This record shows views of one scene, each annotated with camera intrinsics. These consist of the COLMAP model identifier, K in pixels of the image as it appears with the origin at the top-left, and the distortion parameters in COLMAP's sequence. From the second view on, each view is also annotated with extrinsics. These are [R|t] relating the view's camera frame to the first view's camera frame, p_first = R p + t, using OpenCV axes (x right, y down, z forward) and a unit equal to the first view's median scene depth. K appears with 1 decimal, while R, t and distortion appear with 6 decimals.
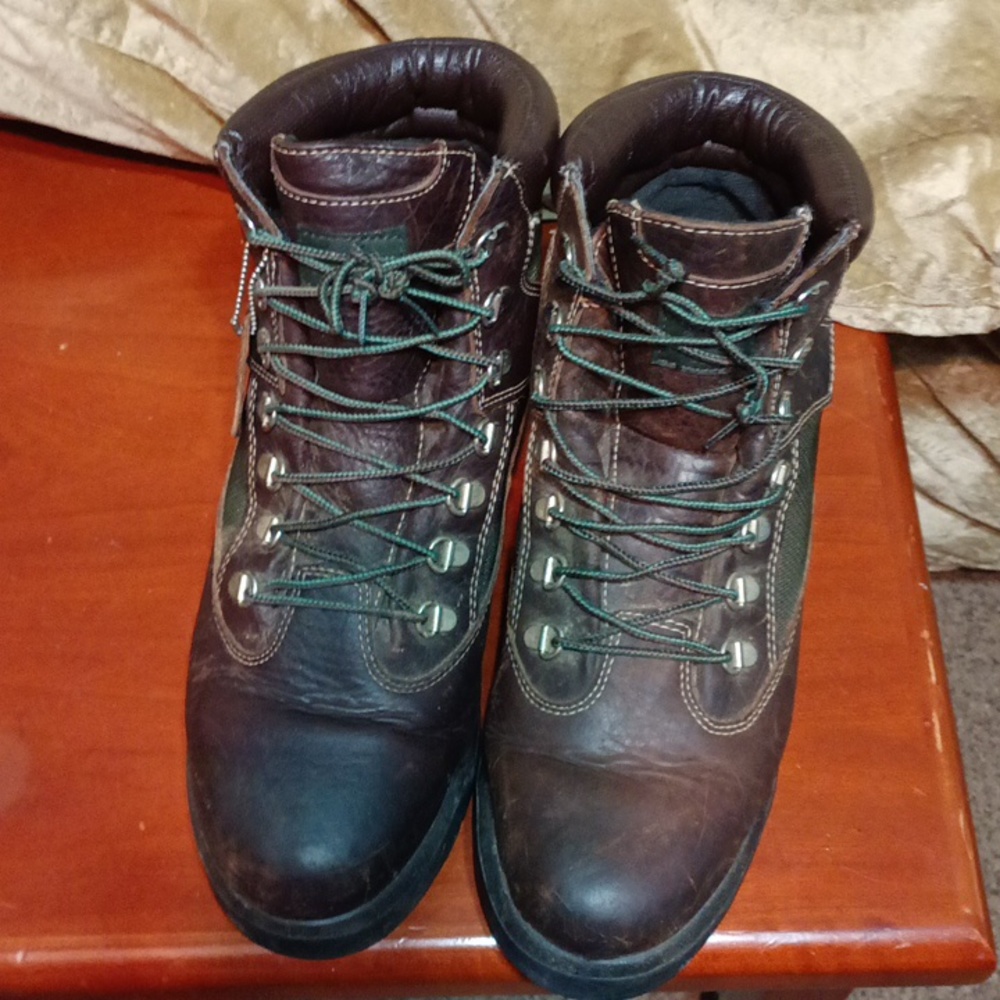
lens RADIAL K [[1651.9, 0, 520.5], [0, 1651.9, 499.3], [0, 0, 1]] dist [-0.007789, 0.173234]
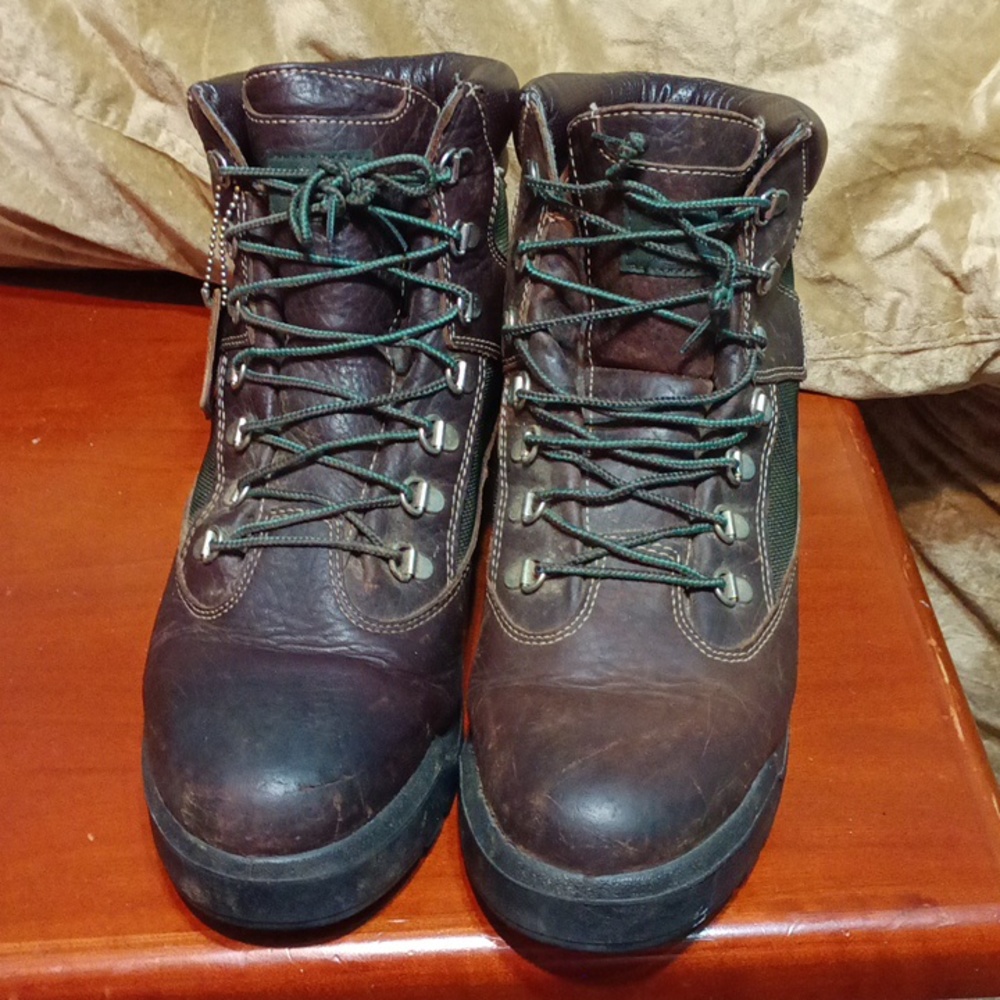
lens RADIAL K [[1651.9, 0, 520.5], [0, 1651.9, 499.3], [0, 0, 1]] dist [-0.007789, 0.173234]
pose [[0.999199, -0.038009, 0.012533, 0.001111], [0.040015, 0.942782, -0.331000, 0.362673], [0.000765, 0.331237, 0.943547, 0.095831]]
